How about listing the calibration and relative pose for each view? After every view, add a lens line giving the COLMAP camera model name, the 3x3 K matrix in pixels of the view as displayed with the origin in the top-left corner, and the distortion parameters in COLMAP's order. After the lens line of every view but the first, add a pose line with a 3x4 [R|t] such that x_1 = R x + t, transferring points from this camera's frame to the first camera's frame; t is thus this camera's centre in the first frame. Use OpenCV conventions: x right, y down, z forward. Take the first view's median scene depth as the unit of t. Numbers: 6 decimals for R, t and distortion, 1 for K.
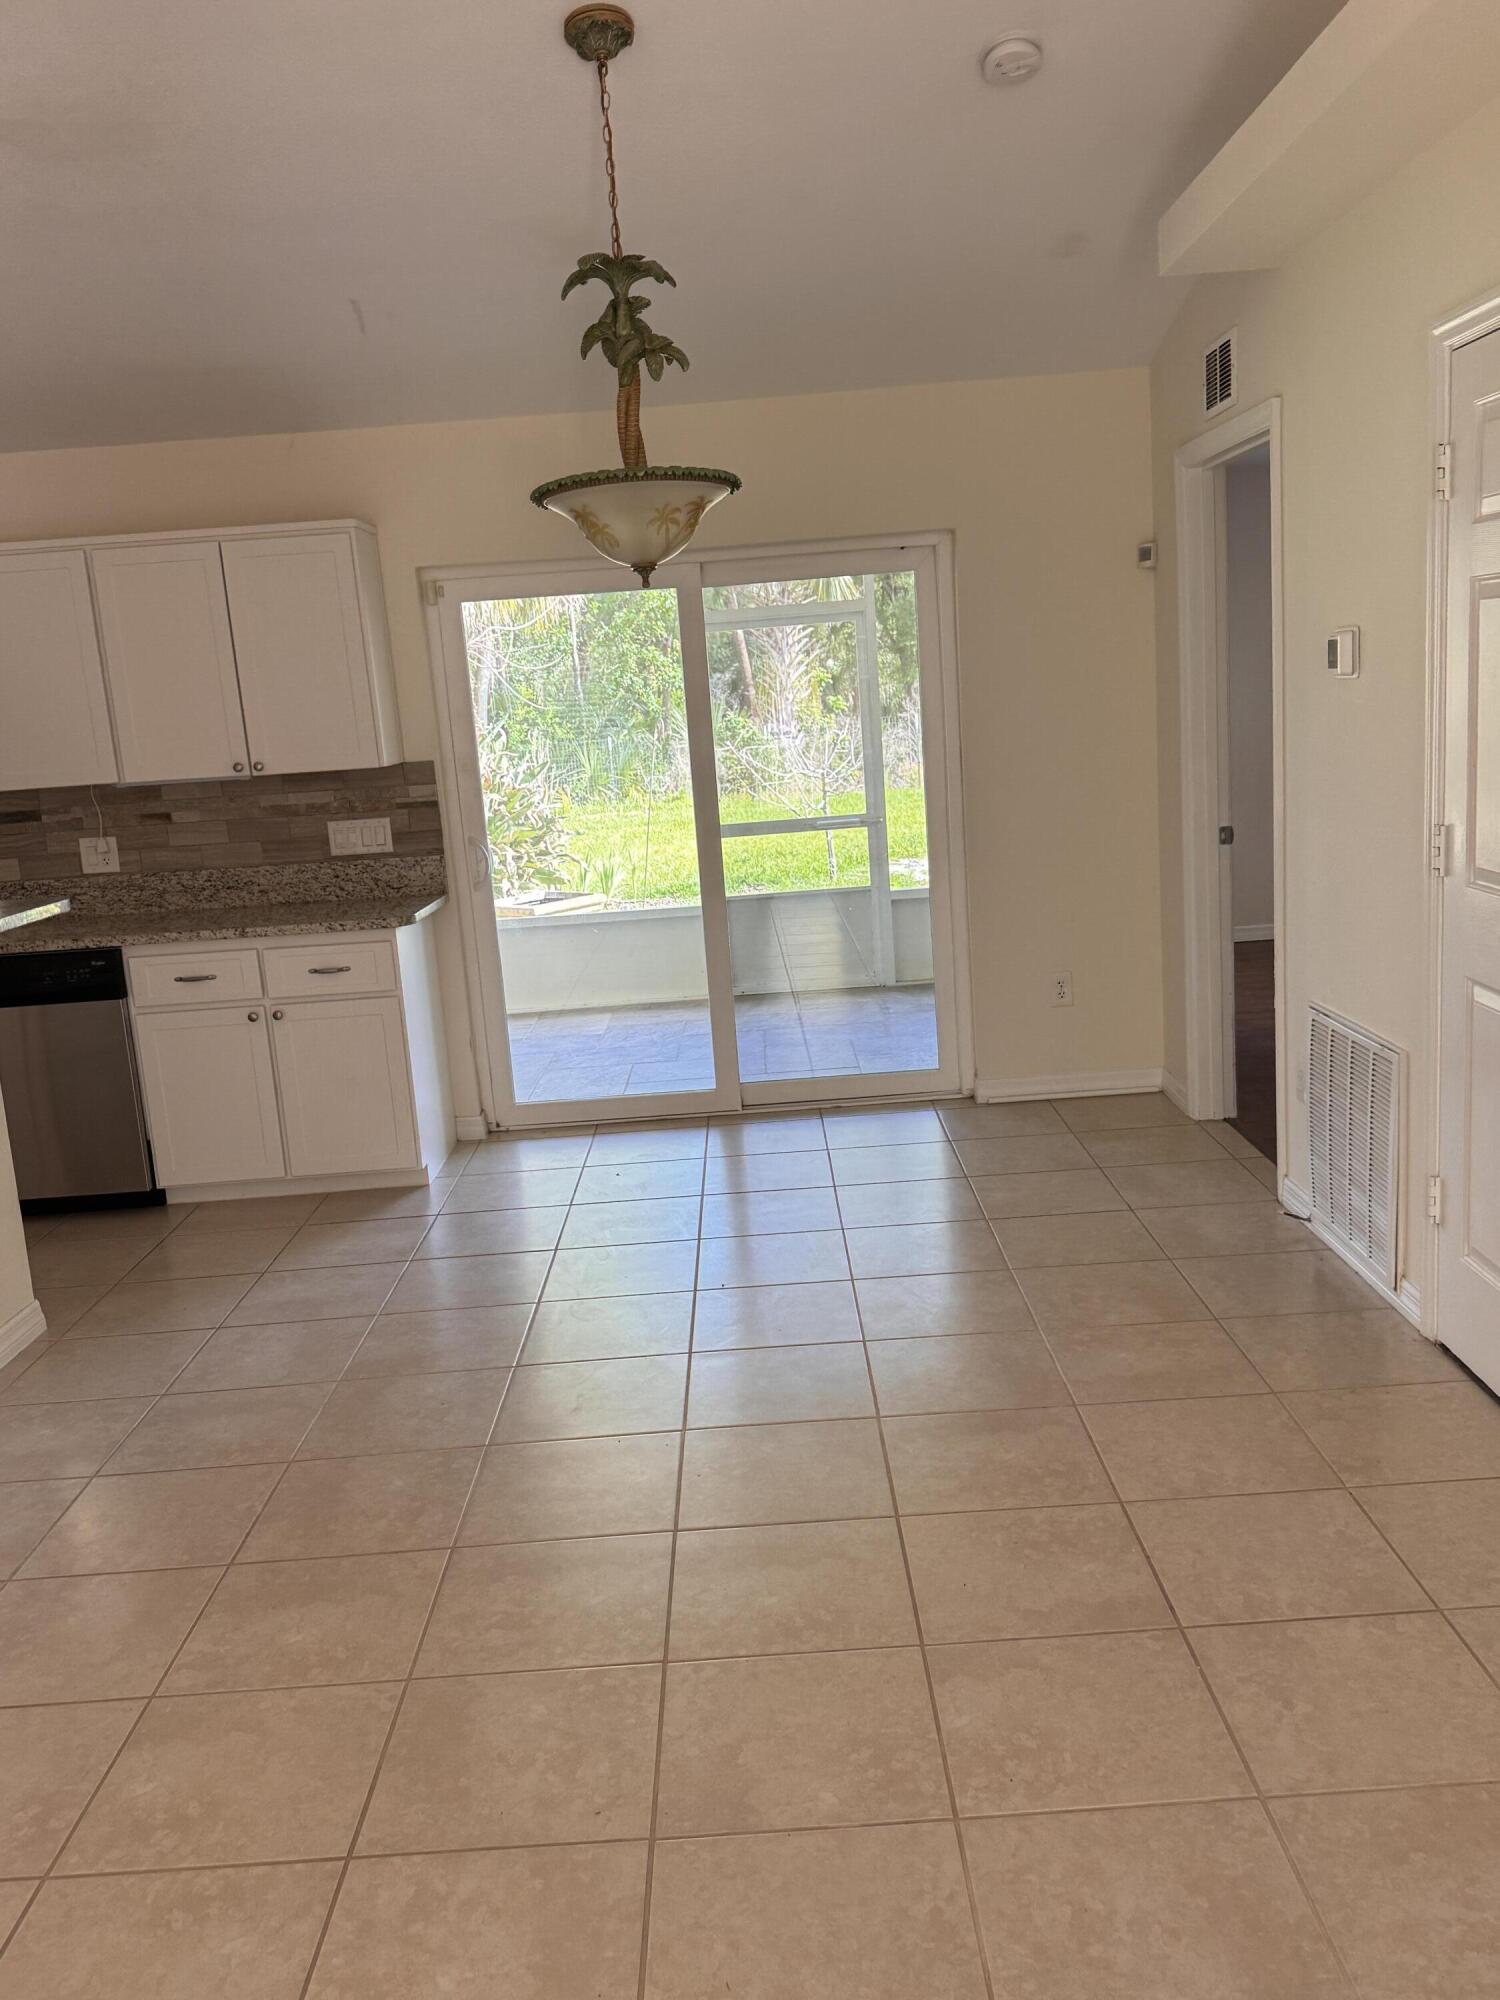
lens RADIAL K [[1638.5, 0, 749.5], [0, 1638.5, 1022.0], [0, 0, 1]] dist [0.141096, -0.252676]
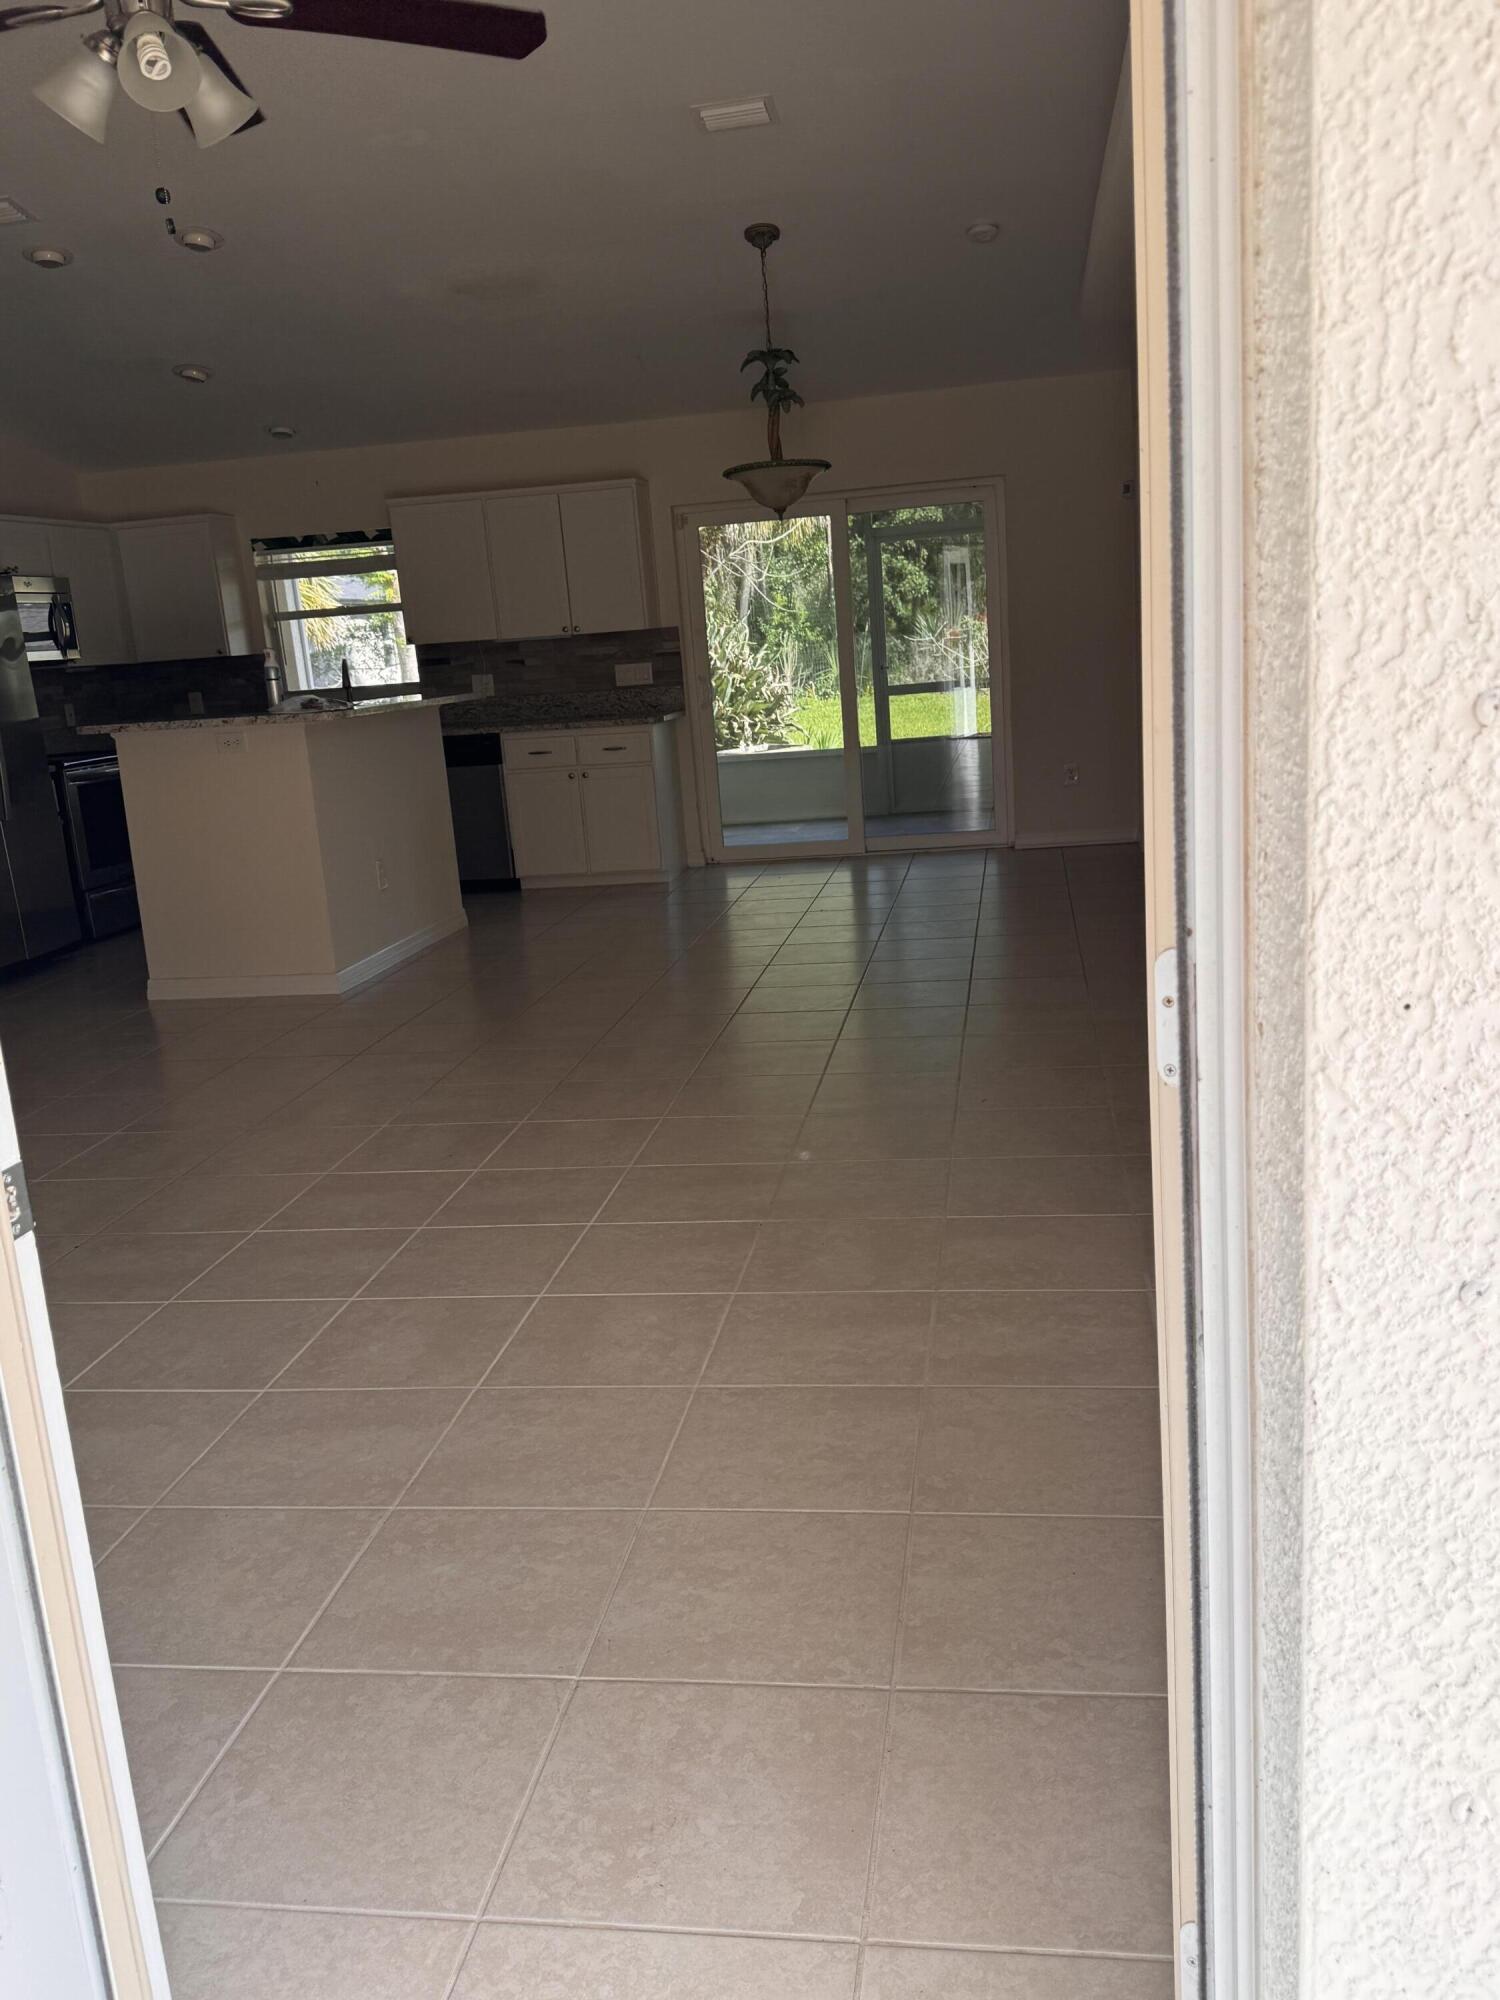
lens RADIAL K [[1638.5, 0, 749.5], [0, 1638.5, 1022.0], [0, 0, 1]] dist [0.141096, -0.252676]
pose [[0.986892, 0.034514, -0.157647, 0.151227], [-0.026633, 0.998301, 0.051831, 0.147728], [0.159168, -0.046953, 0.986134, -0.625923]]
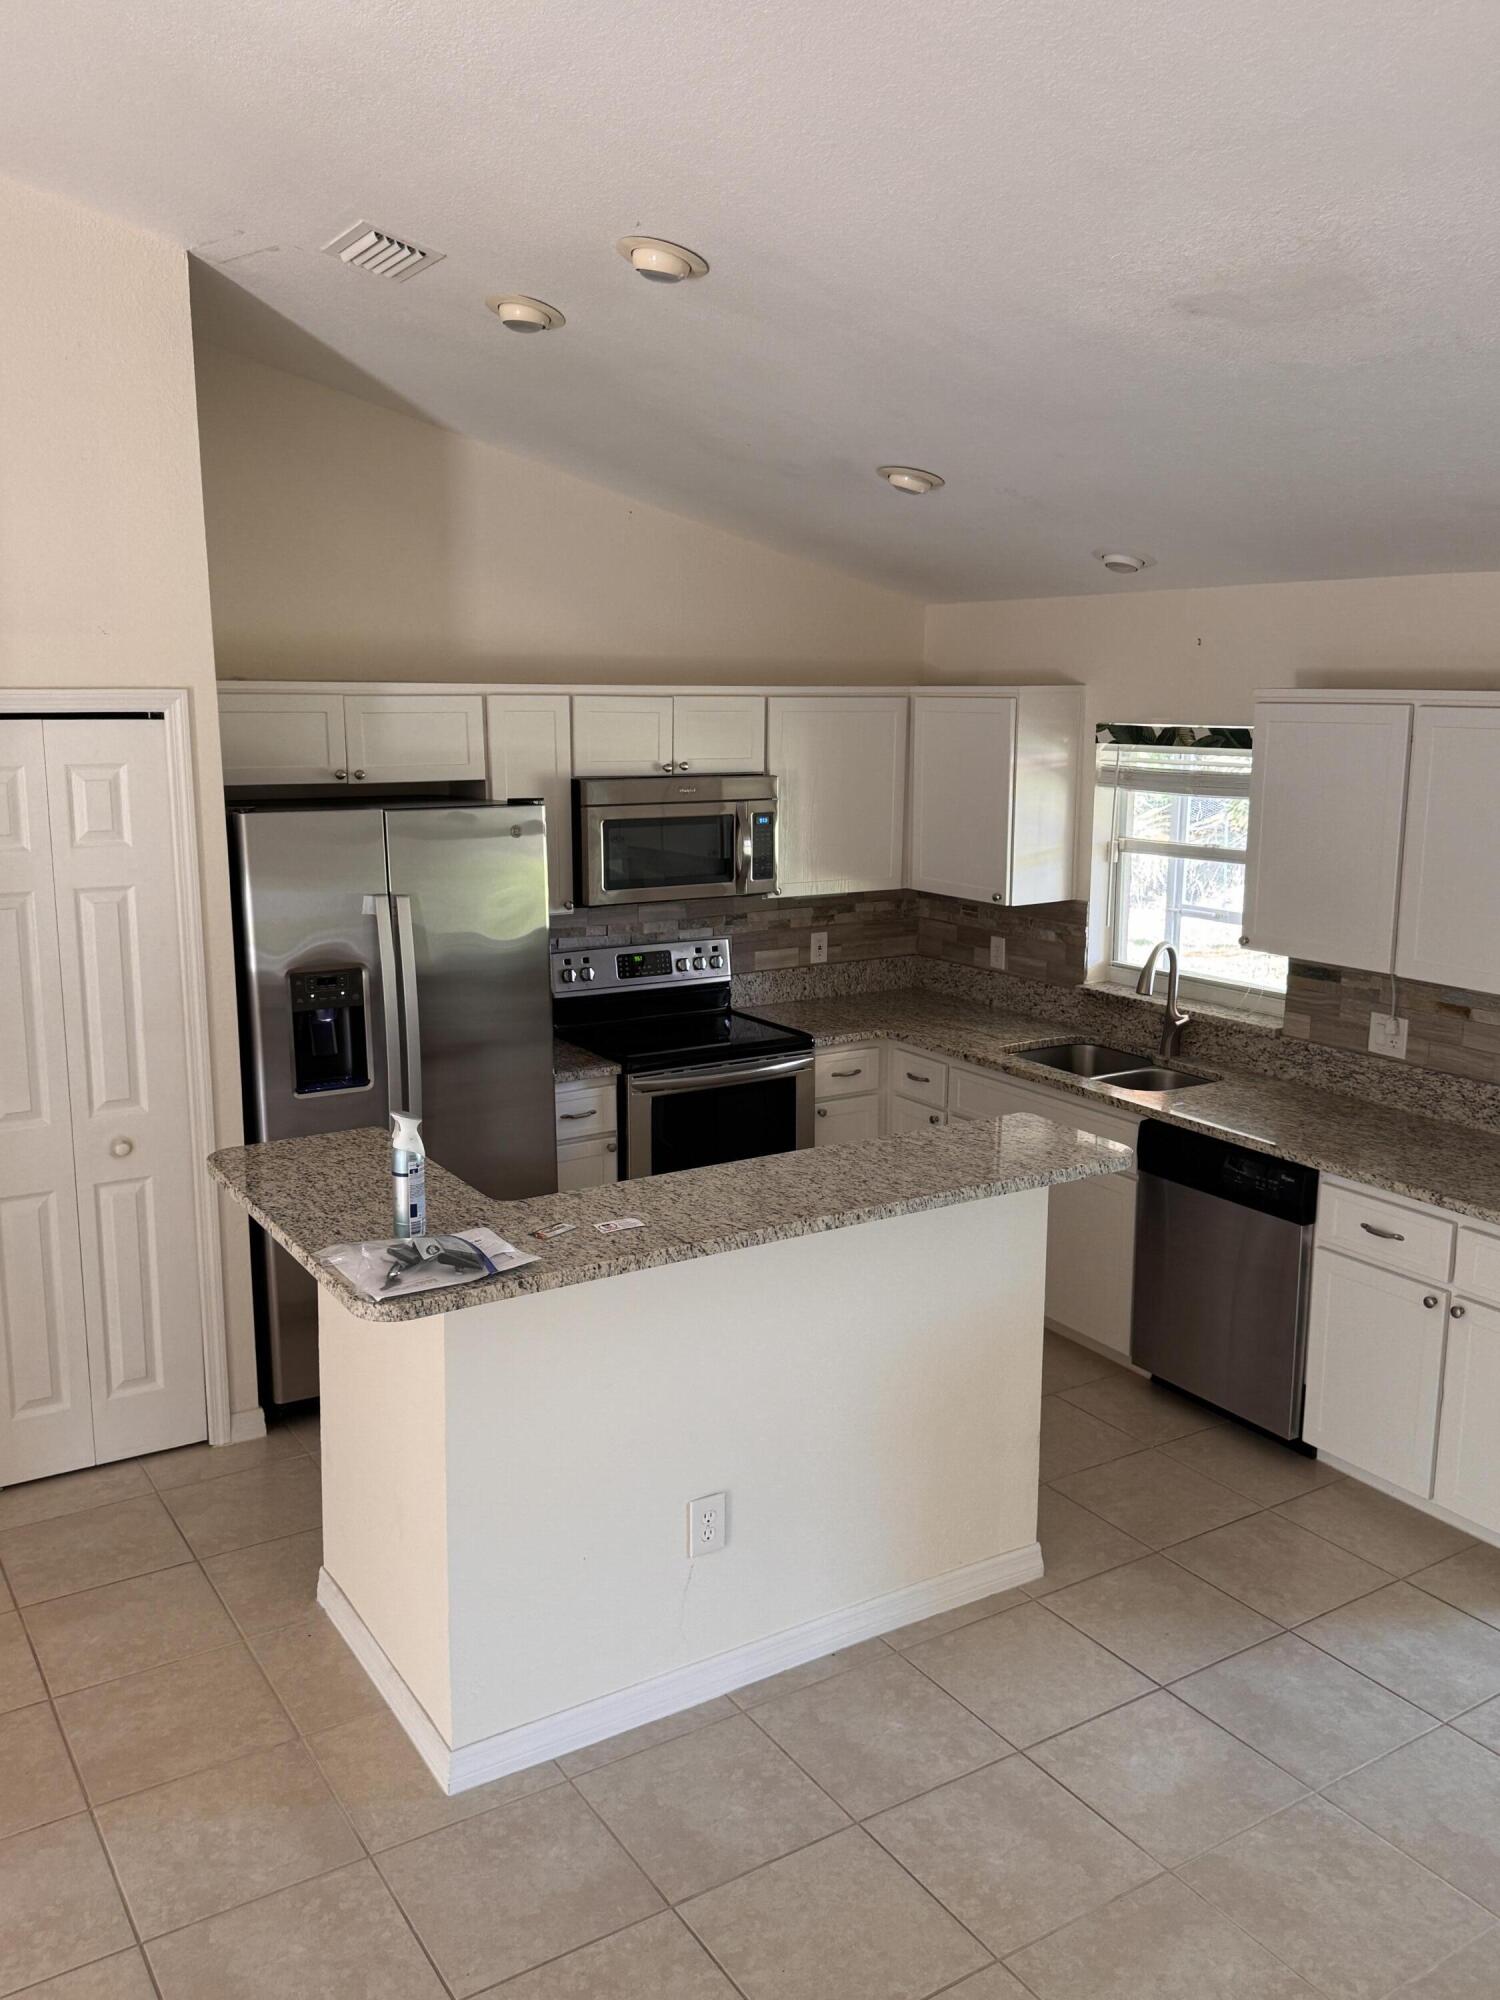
lens RADIAL K [[1648.4, 0, 741.0], [0, 1648.4, 987.8], [0, 0, 1]] dist [0.129161, -0.213322]
pose [[0.530037, 0.225856, -0.817343, 0.141323], [-0.202764, 0.969673, 0.136459, -0.179519], [0.823376, 0.093400, 0.559758, 0.238351]]
